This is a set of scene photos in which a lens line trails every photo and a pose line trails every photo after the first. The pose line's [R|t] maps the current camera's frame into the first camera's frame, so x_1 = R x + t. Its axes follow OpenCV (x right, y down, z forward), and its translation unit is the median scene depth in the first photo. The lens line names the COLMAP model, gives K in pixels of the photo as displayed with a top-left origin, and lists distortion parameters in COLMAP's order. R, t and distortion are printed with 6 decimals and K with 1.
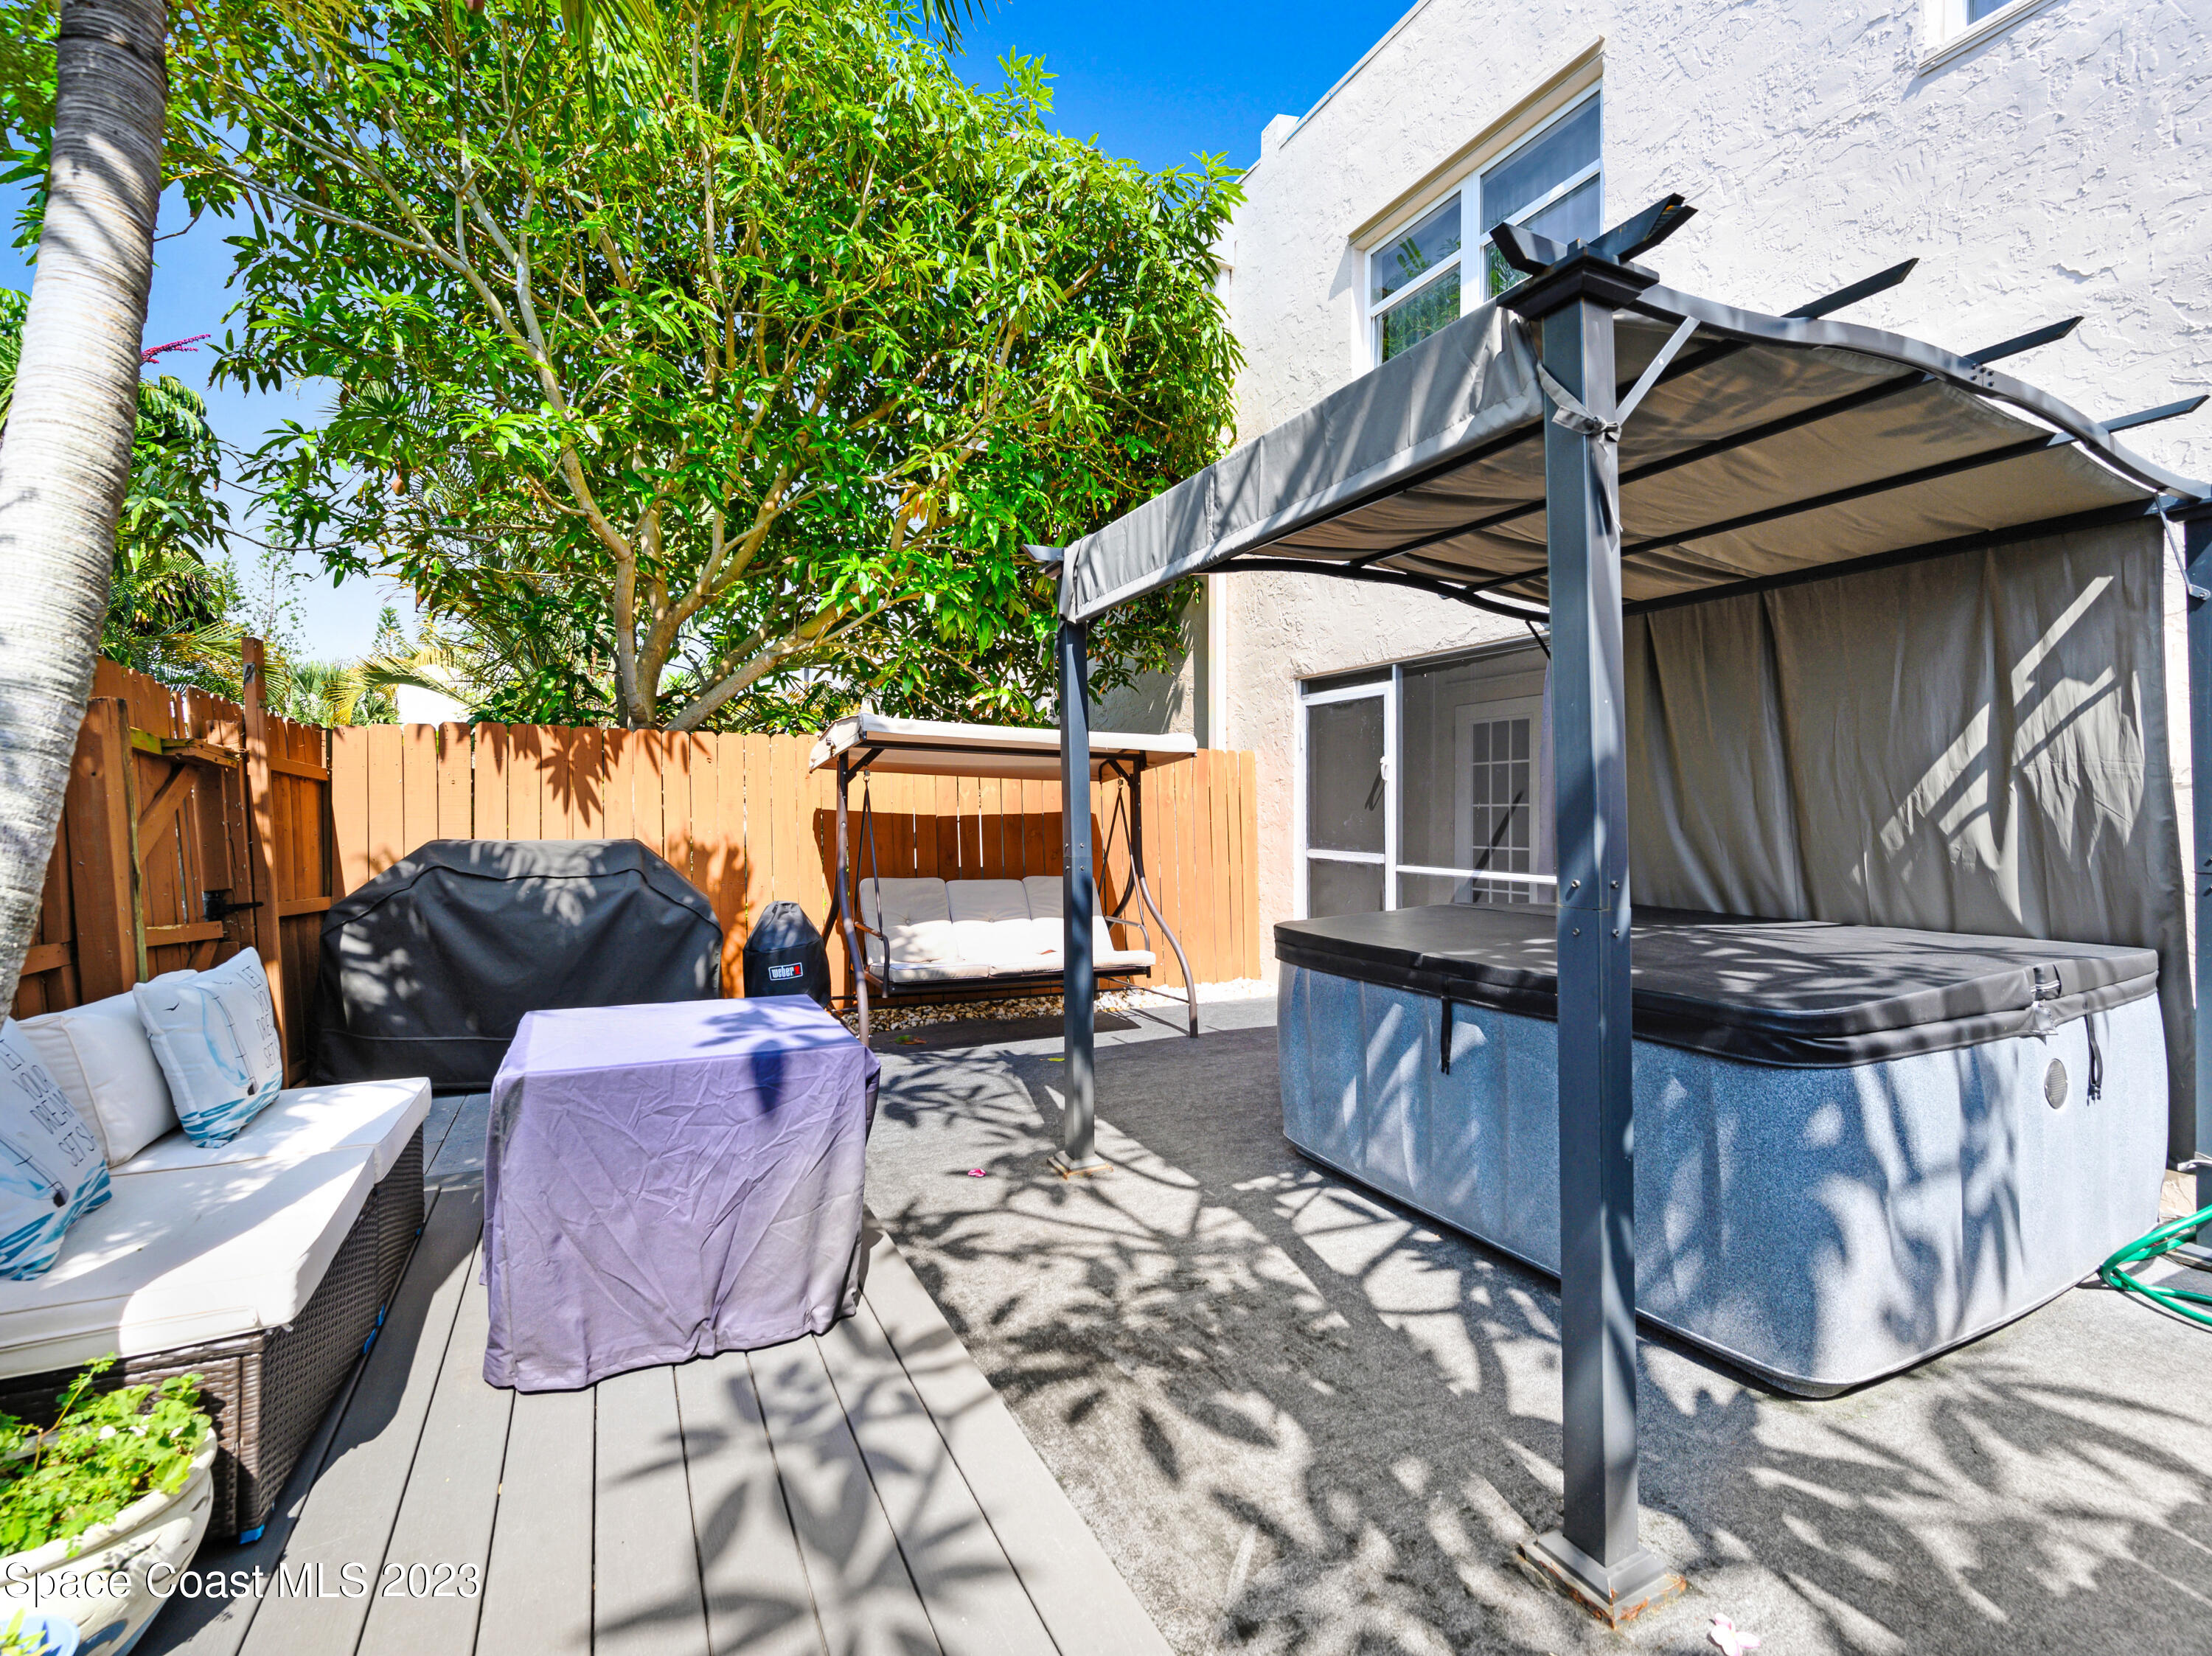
lens RADIAL K [[994.0, 0, 1106.0], [0, 994.0, 828.0], [0, 0, 1]] dist [0.031461, -0.000023]
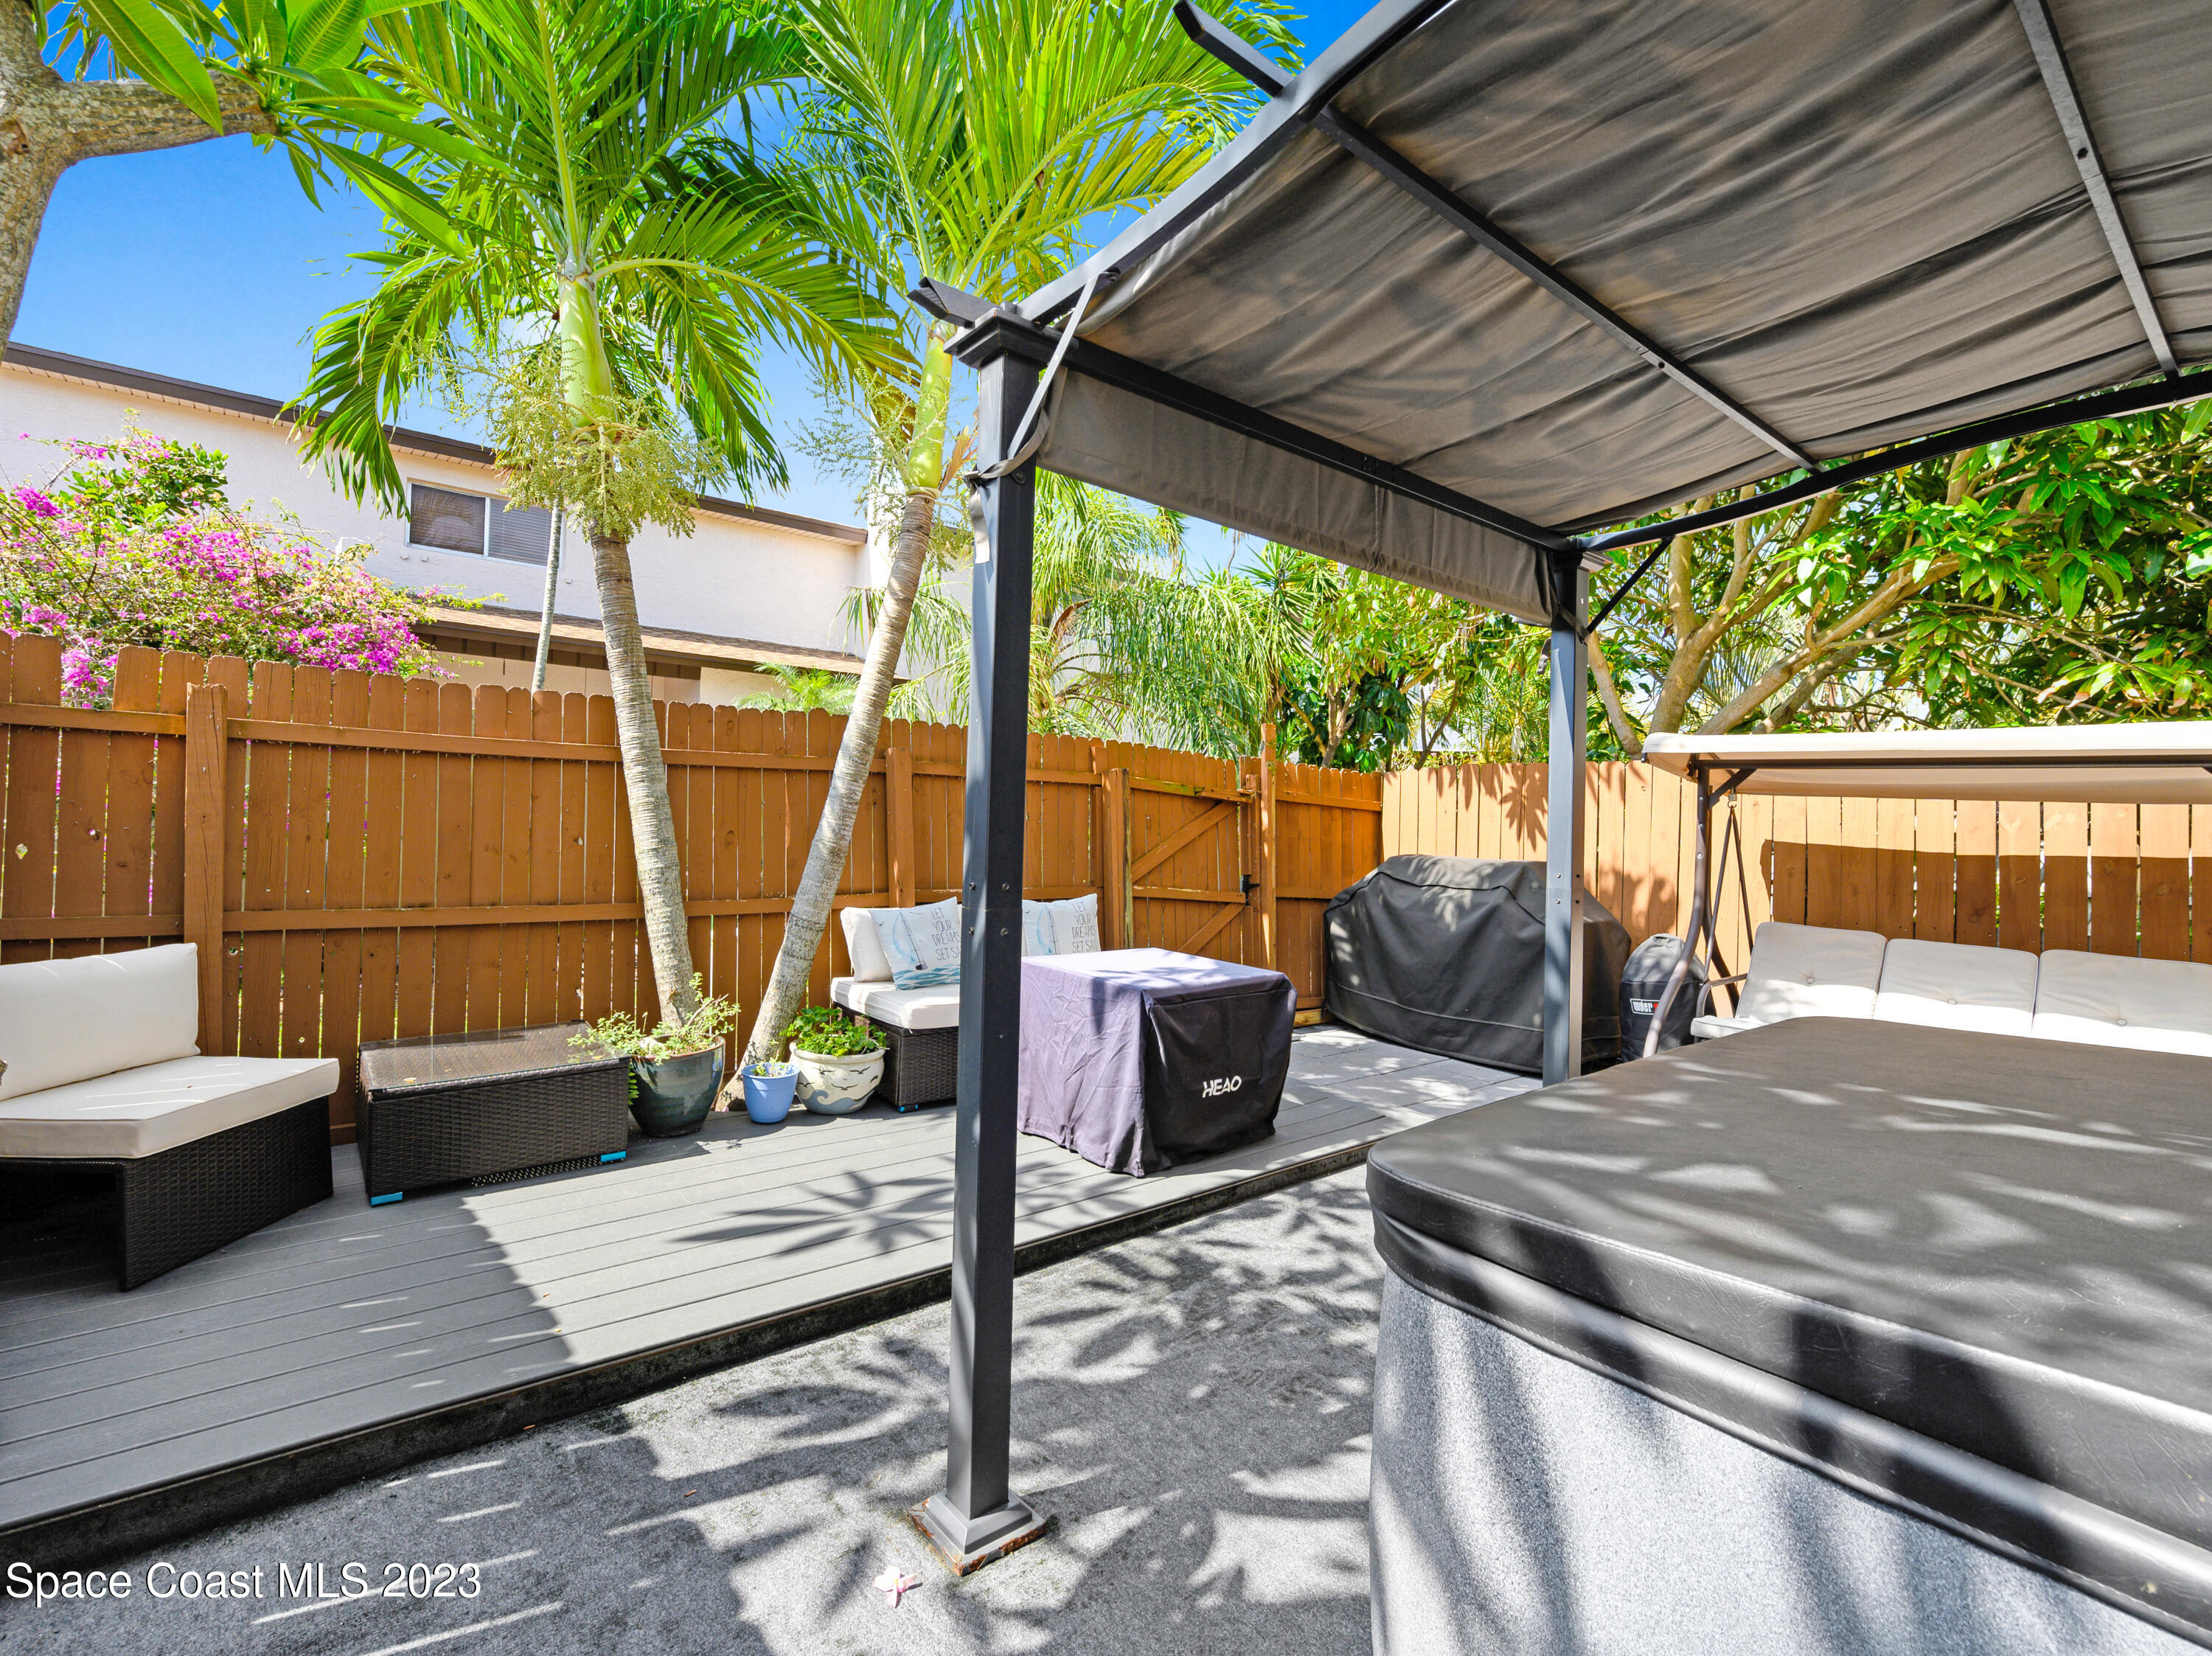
lens RADIAL K [[994.0, 0, 1106.0], [0, 994.0, 828.0], [0, 0, 1]] dist [0.031461, -0.000023]
pose [[0.224340, 0.003345, -0.974505, 0.876561], [-0.049327, 0.998751, -0.007927, 0.009544], [0.973262, 0.049848, 0.224225, 0.503937]]
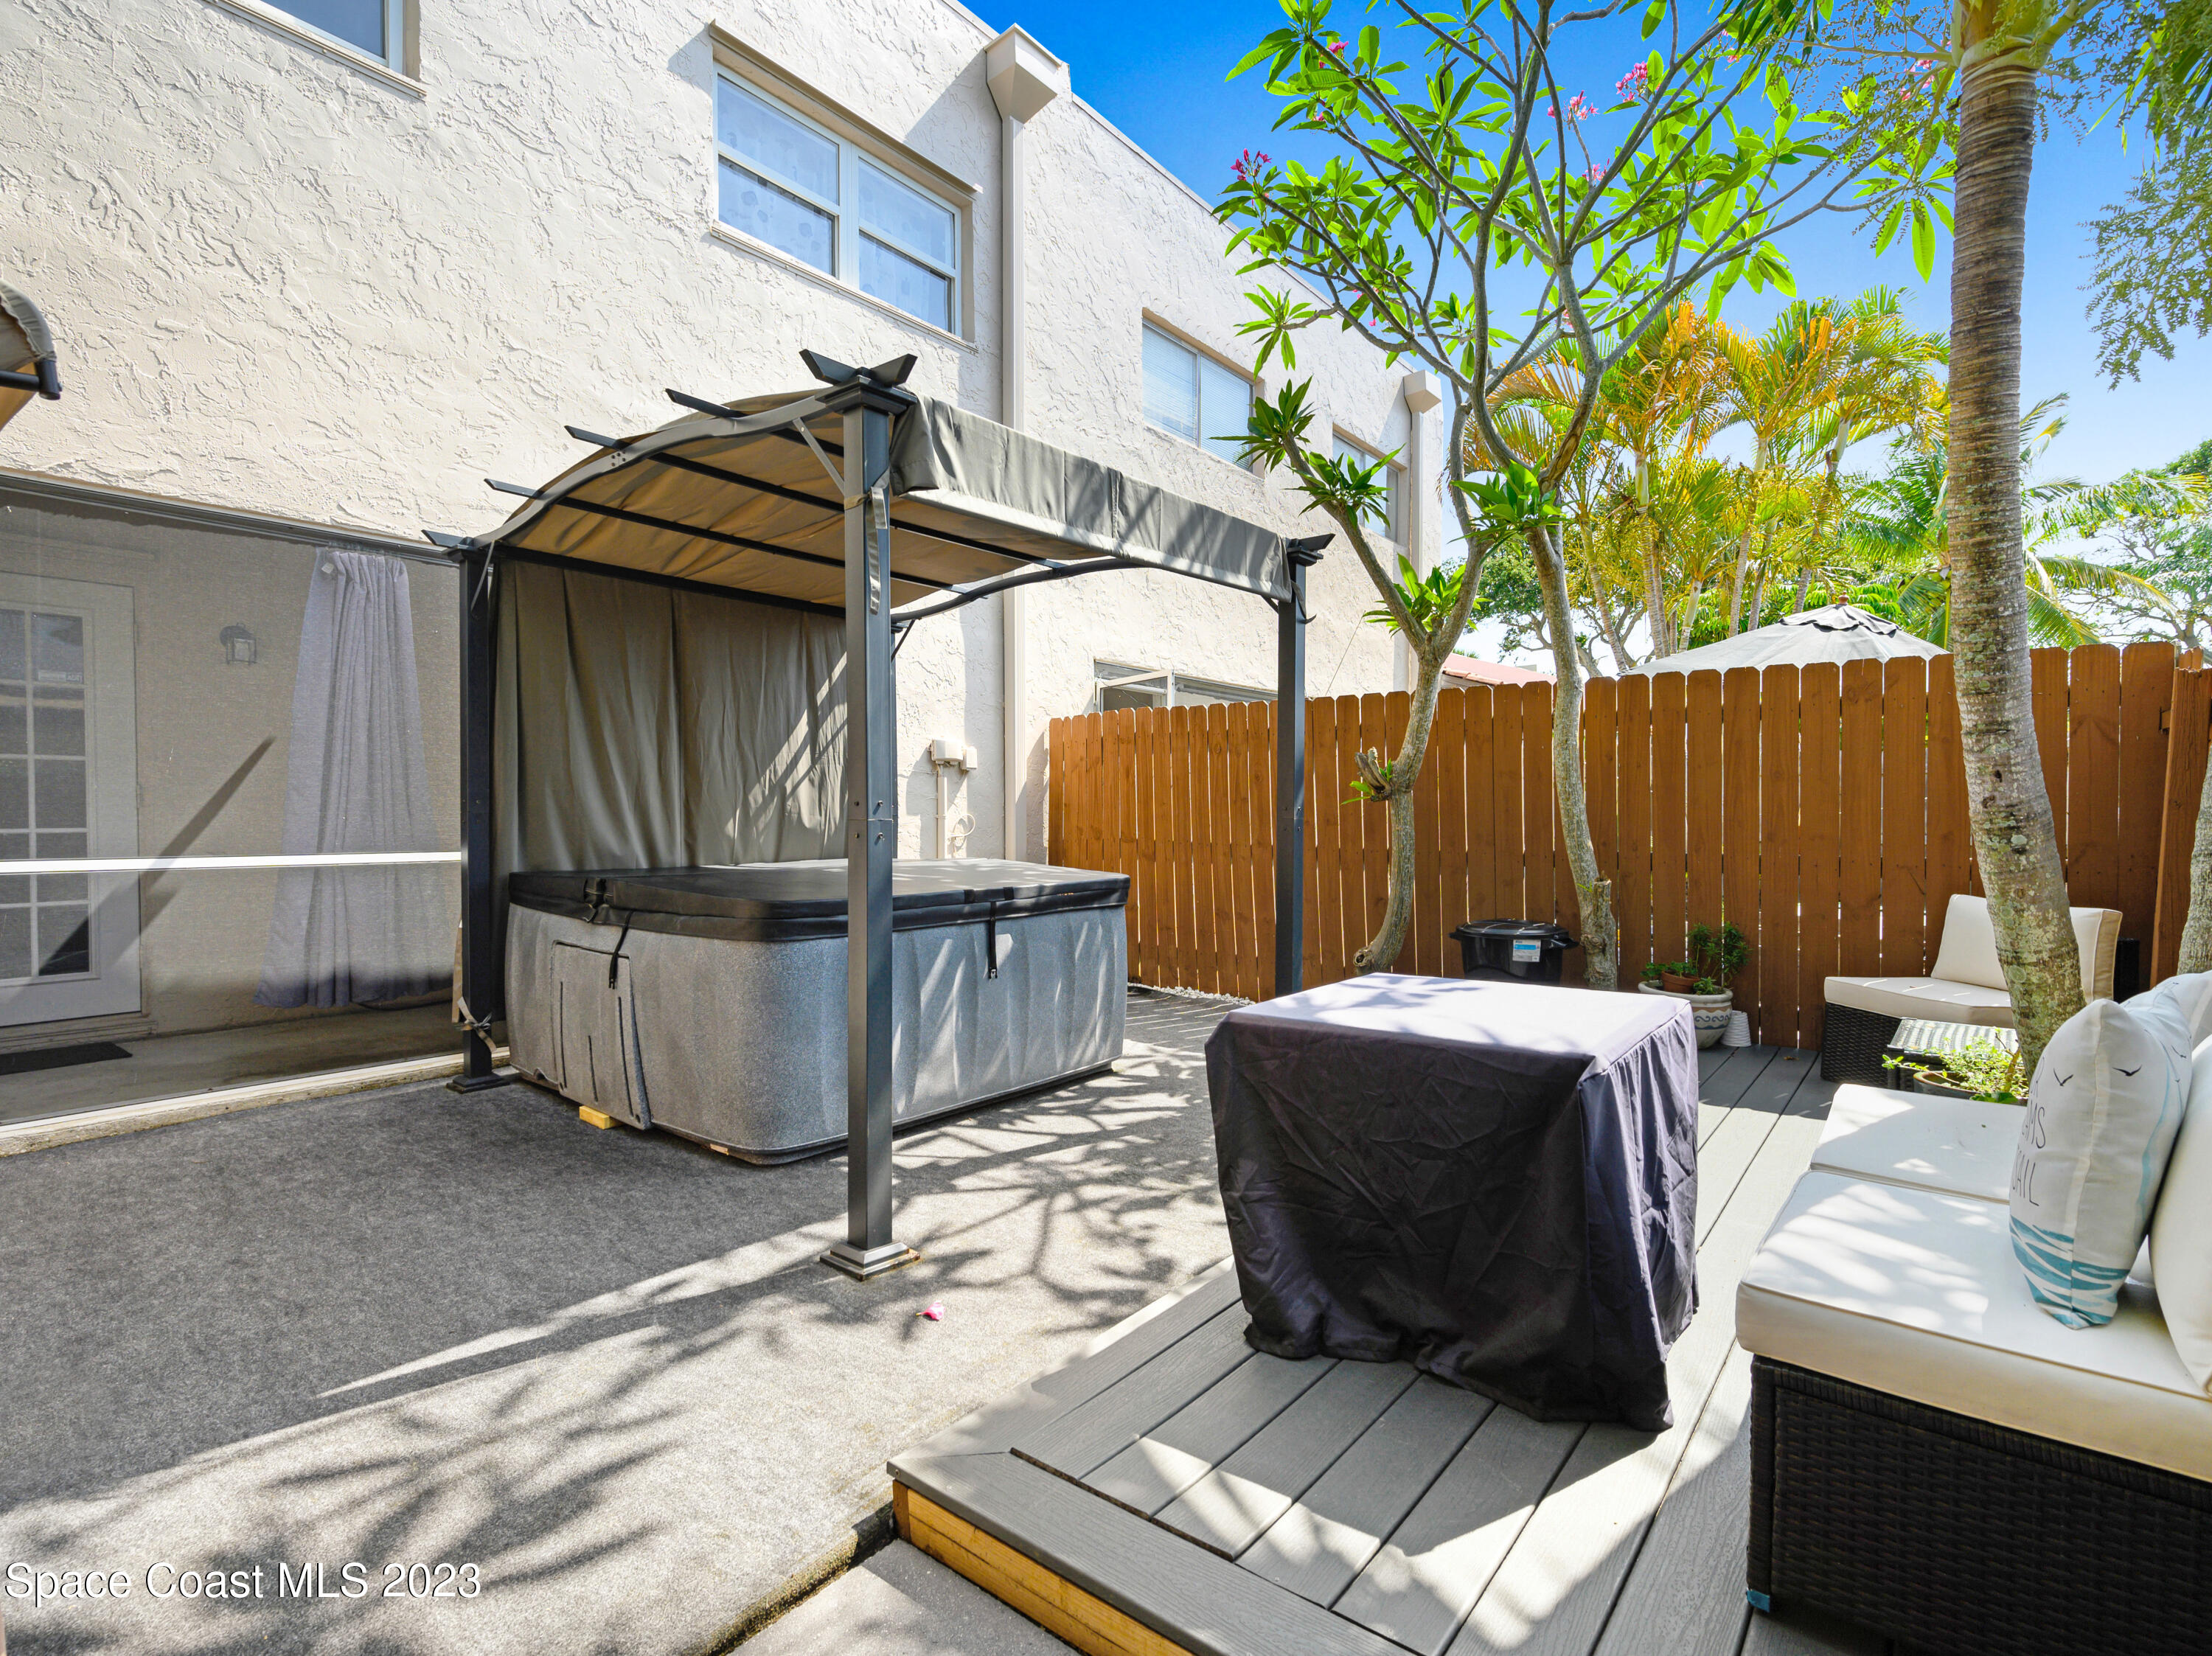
lens RADIAL K [[1125.8, 0, 1106.0], [0, 1125.8, 828.0], [0, 0, 1]] dist [0.002940, 0.000478]
pose [[-0.419419, -0.017621, 0.907622, -0.987782], [0.008914, 0.999683, 0.023527, 0.021080], [-0.907749, 0.017959, -0.419130, 1.422373]]
